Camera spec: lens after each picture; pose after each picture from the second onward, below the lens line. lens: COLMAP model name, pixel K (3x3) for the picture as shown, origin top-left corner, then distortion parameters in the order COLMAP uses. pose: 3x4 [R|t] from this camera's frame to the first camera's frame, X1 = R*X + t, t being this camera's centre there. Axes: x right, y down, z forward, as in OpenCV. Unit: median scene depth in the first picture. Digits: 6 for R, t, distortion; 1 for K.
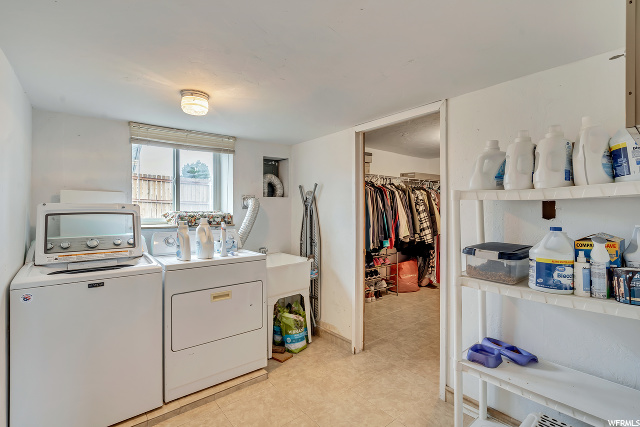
lens RADIAL K [[301.5, 0, 320.0], [0, 301.5, 213.5], [0, 0, 1]] dist [-0.002441, -0.000008]
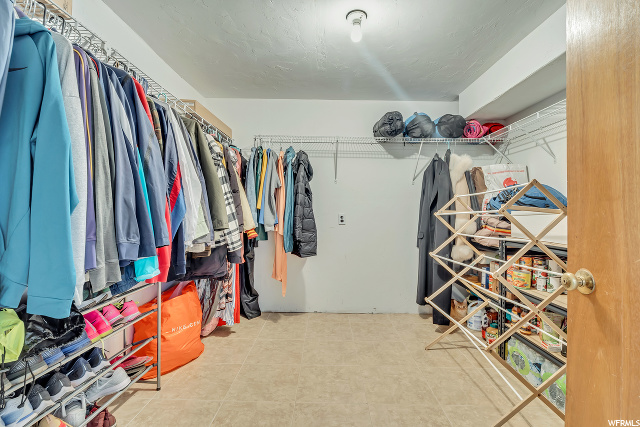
lens RADIAL K [[301.5, 0, 320.0], [0, 301.5, 213.5], [0, 0, 1]] dist [-0.002441, -0.000008]
pose [[0.662363, 0.017960, 0.748967, 0.105653], [-0.026852, 0.999639, -0.000225, 0.040339], [-0.748701, -0.019962, 0.662607, 0.621850]]
